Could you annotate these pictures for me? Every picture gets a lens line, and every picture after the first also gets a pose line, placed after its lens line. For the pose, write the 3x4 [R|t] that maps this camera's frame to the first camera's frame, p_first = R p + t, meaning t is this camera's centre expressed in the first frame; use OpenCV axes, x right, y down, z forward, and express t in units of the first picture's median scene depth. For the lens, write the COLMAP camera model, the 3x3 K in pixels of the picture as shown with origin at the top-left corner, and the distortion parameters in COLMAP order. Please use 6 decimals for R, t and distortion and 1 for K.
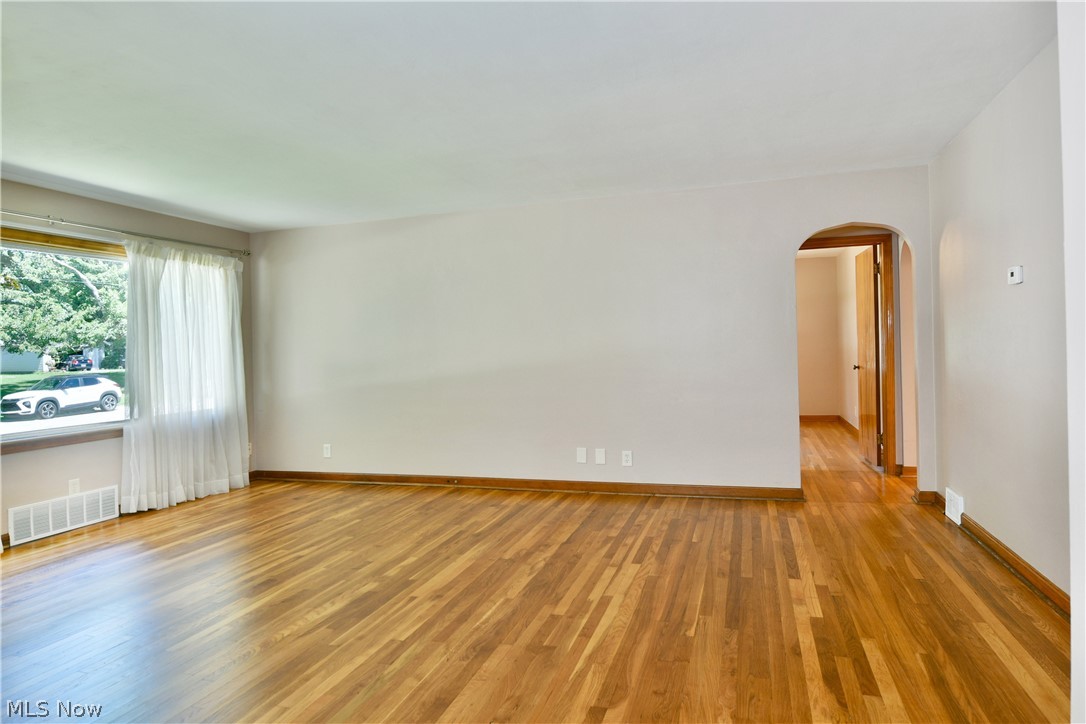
lens RADIAL K [[665.4, 0, 539.0], [0, 665.4, 355.4], [0, 0, 1]] dist [-0.012086, -0.002491]
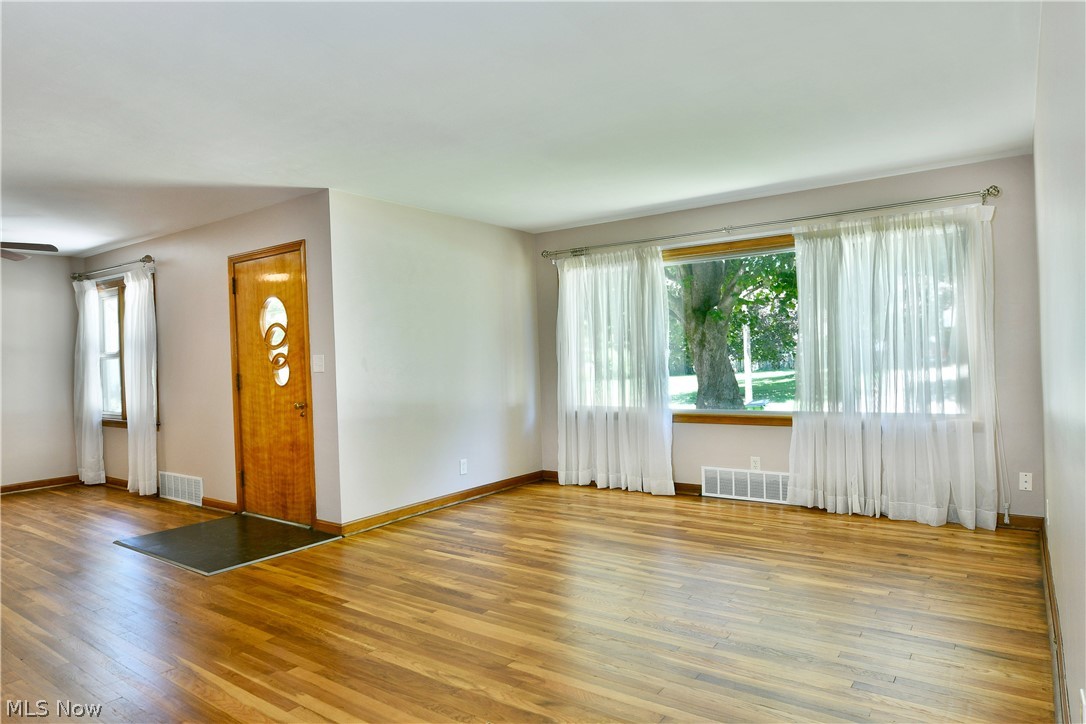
lens RADIAL K [[660.9, 0, 535.9], [0, 660.9, 357.9], [0, 0, 1]] dist [-0.008609, -0.006052]
pose [[-0.321197, 0.041142, -0.946118, 0.635445], [0.030362, 0.998990, 0.033134, -0.038932], [0.946526, -0.018083, -0.322122, 1.375664]]
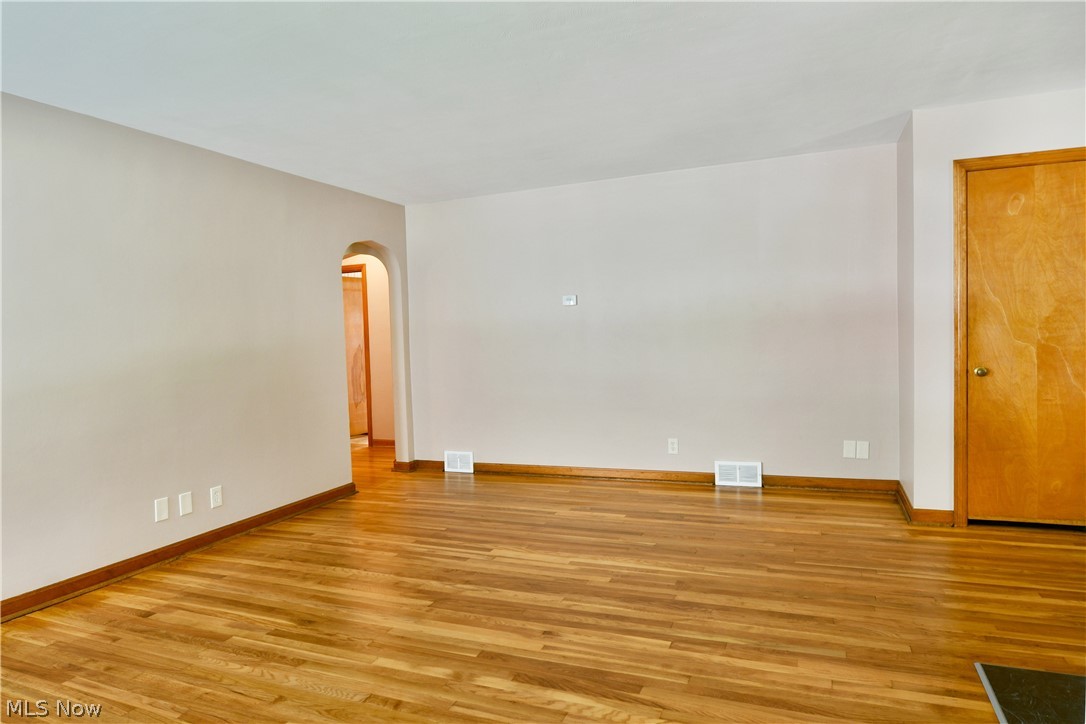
lens RADIAL K [[660.9, 0, 535.9], [0, 660.9, 357.9], [0, 0, 1]] dist [-0.008609, -0.006052]
pose [[0.091222, -0.011422, 0.995765, -0.913634], [0.044371, 0.998988, 0.007394, 0.009276], [-0.994842, 0.043508, 0.091637, 0.864394]]
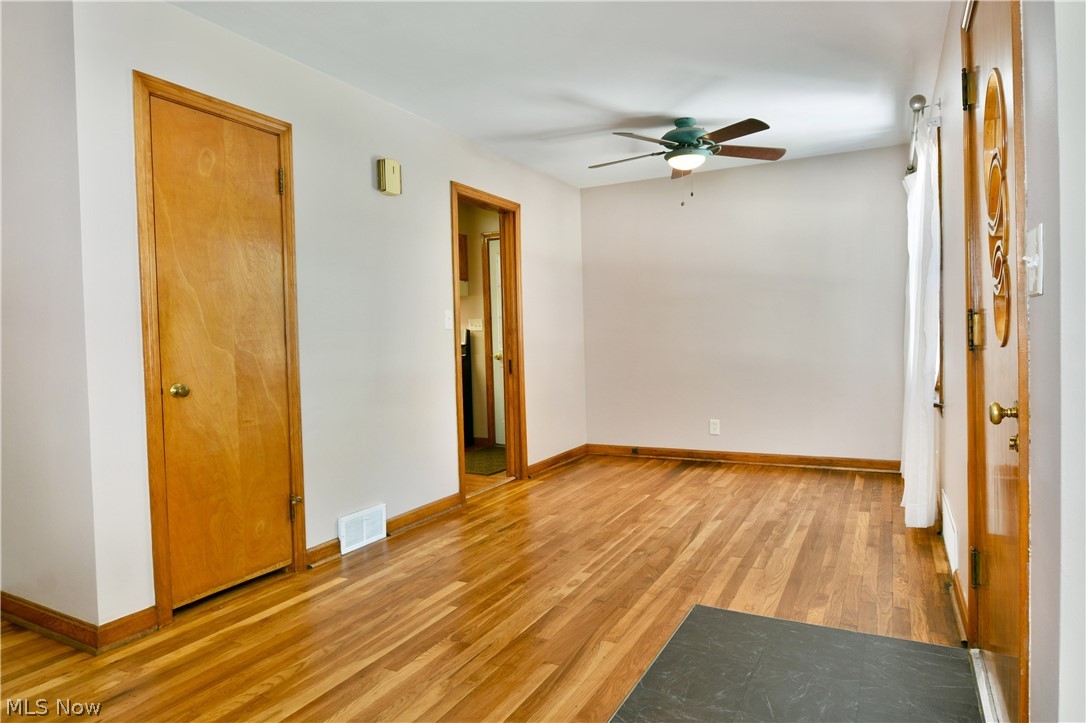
lens RADIAL K [[670.3, 0, 543.0], [0, 670.3, 361.5], [0, 0, 1]] dist [-0.006984, -0.002076]
pose [[-0.983325, 0.043463, 0.176584, -0.309318], [0.052046, 0.997663, 0.044262, 0.027383], [-0.174248, 0.052714, -0.983290, 0.911146]]
